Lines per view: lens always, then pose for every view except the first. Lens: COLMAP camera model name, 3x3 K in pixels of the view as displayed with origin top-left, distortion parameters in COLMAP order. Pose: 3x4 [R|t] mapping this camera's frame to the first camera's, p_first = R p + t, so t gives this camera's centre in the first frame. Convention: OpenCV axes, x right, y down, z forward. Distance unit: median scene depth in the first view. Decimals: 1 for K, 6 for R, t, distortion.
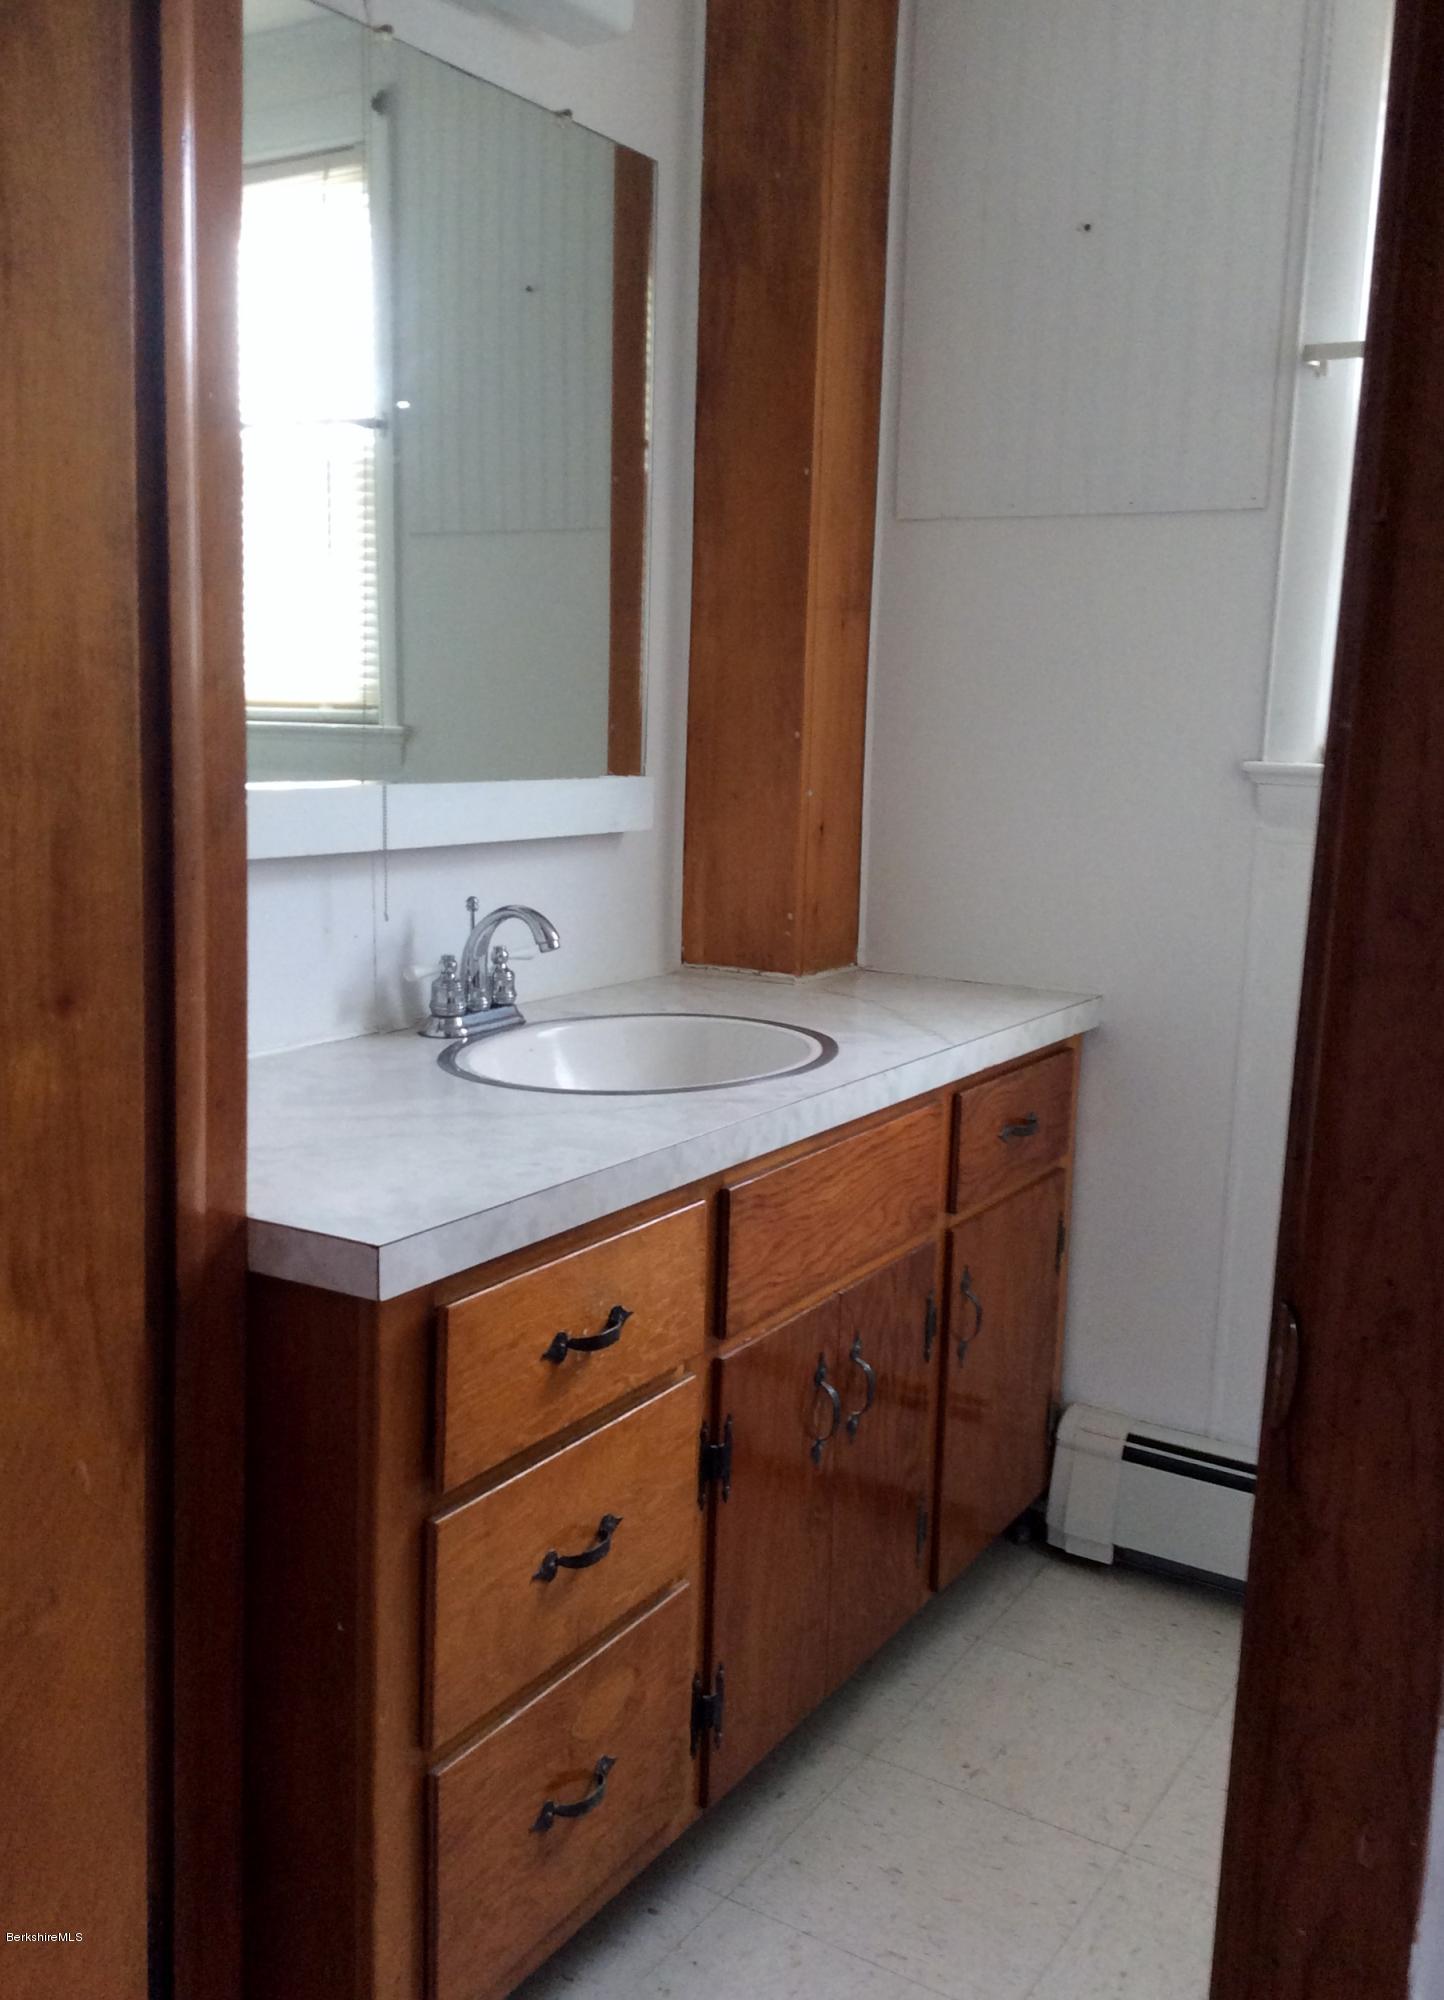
lens RADIAL K [[1939.4, 0, 714.6], [0, 1939.4, 995.7], [0, 0, 1]] dist [0.081075, -0.010919]
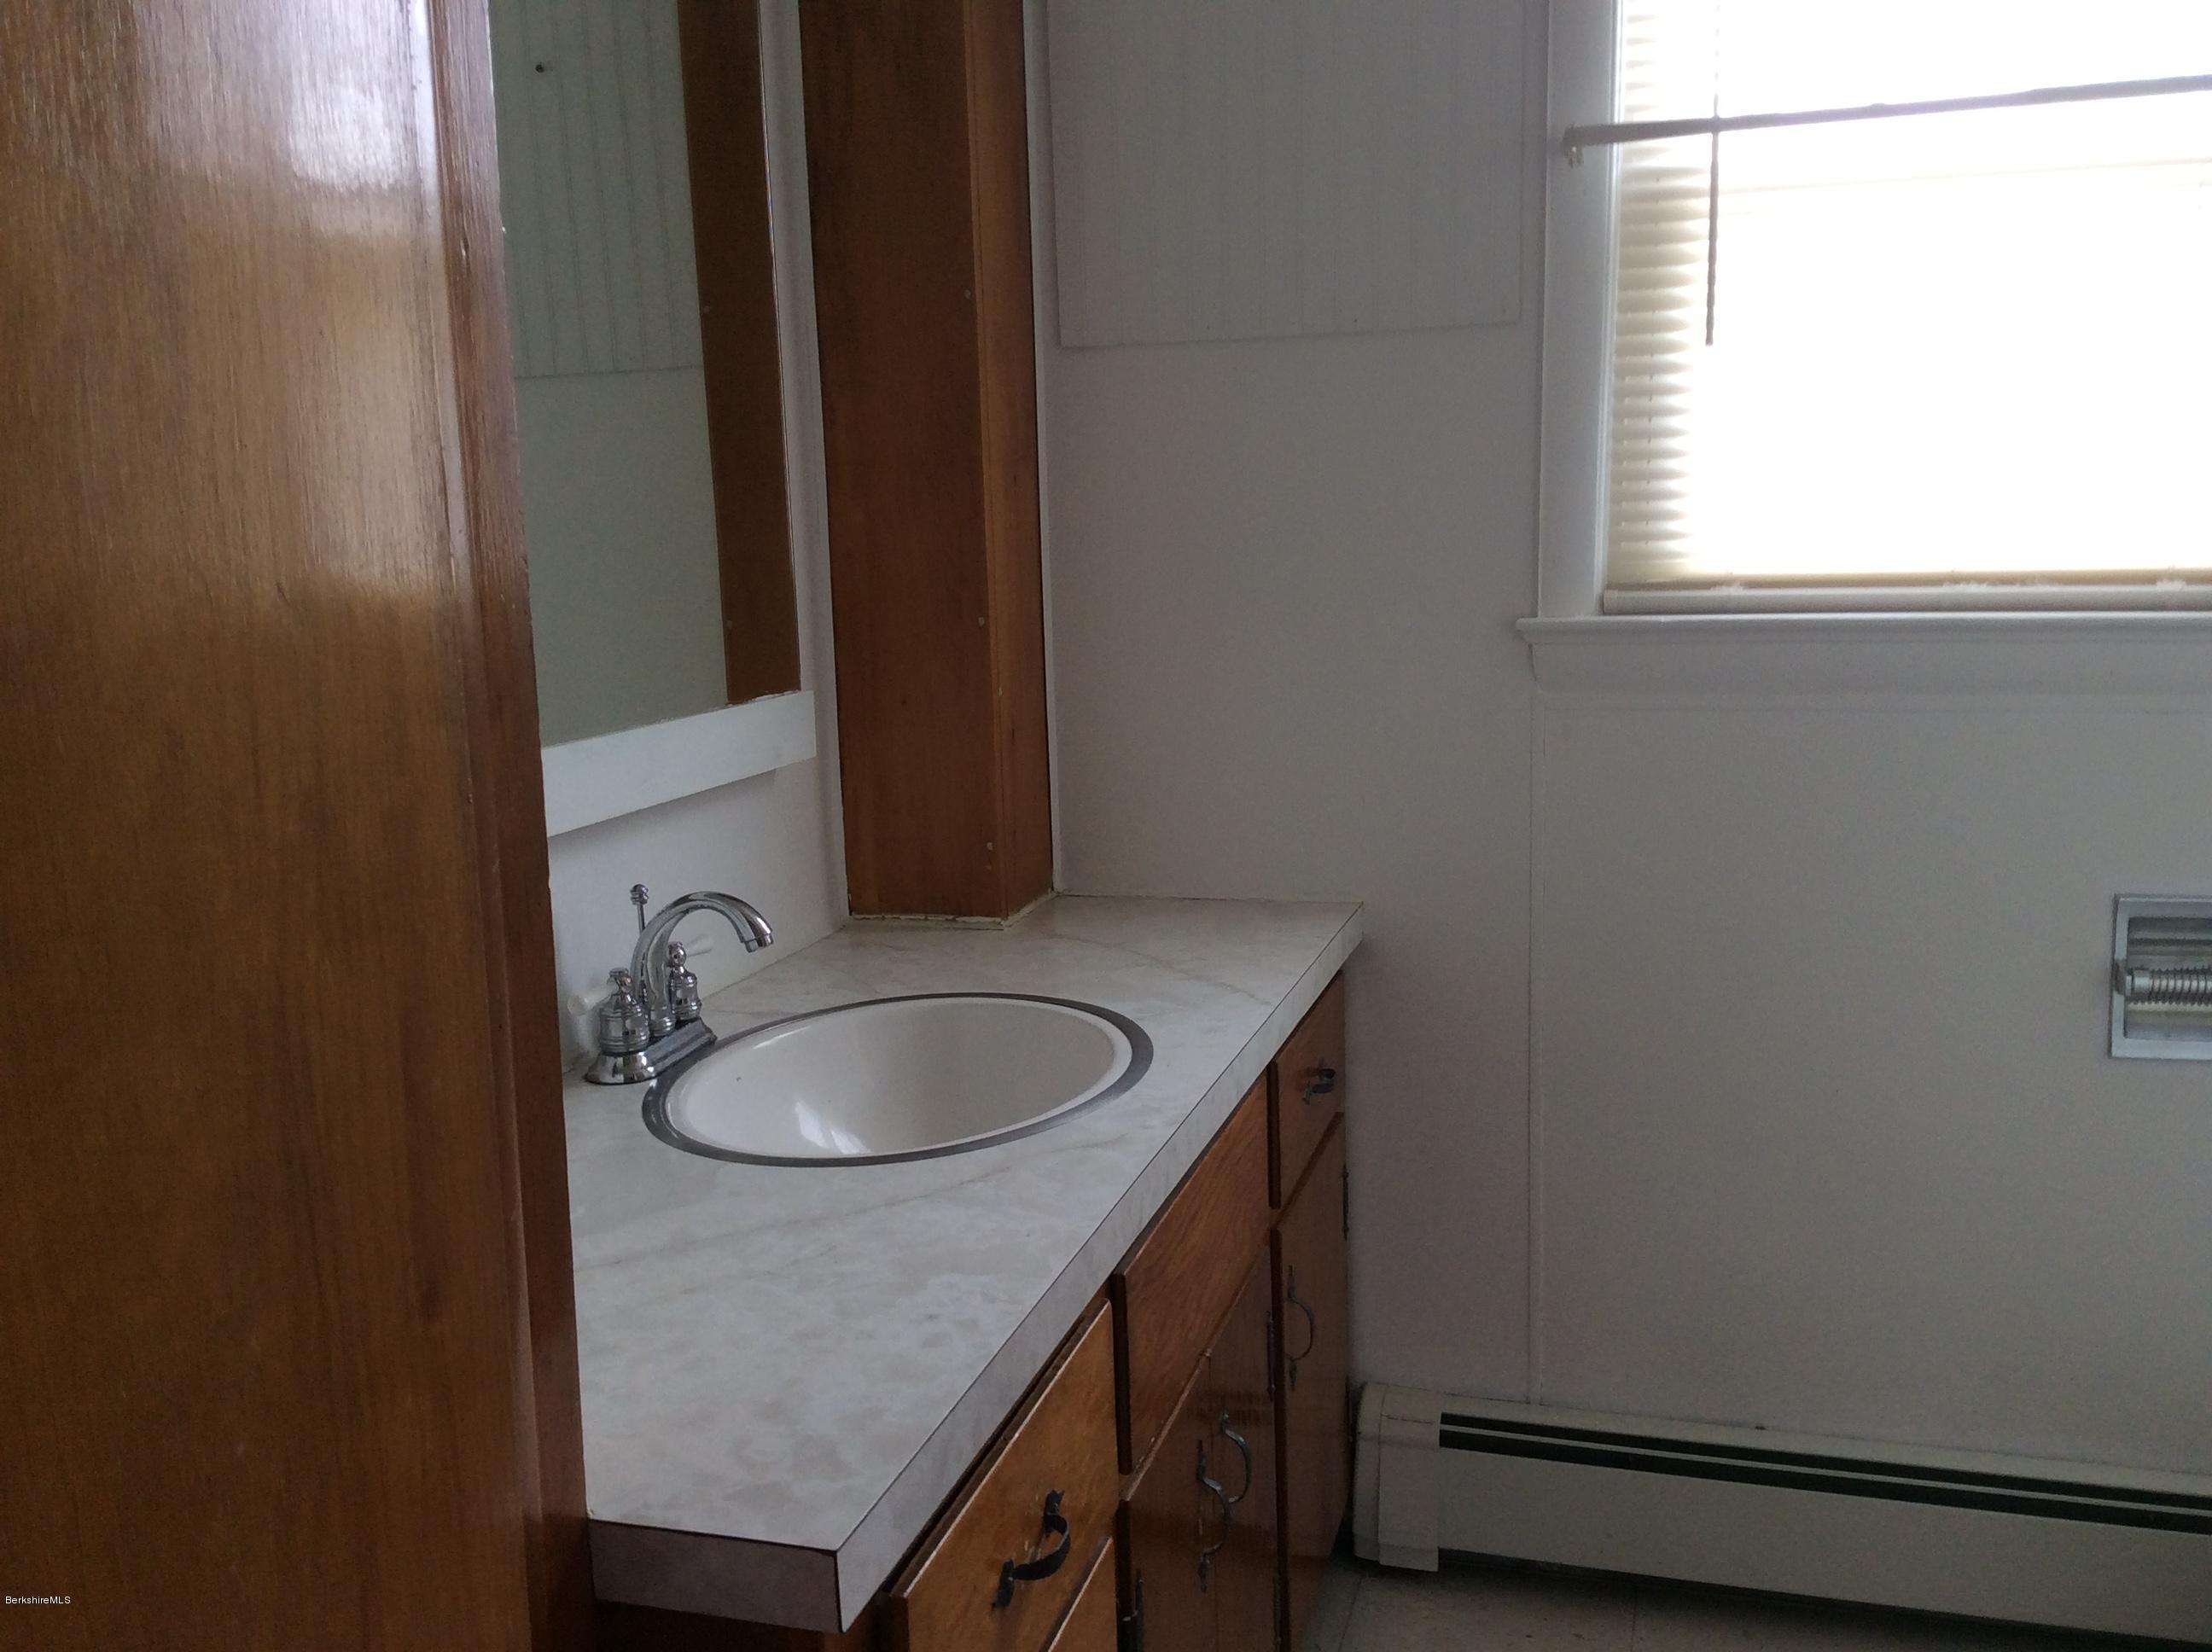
lens RADIAL K [[2049.3, 0, 1106.0], [0, 2049.3, 826.0], [0, 0, 1]] dist [0.063718, -0.018589]
pose [[0.963529, -0.099241, 0.248522, -0.132484], [0.096879, 0.995058, 0.021750, -0.066826], [-0.249453, 0.003120, 0.968382, 0.177099]]
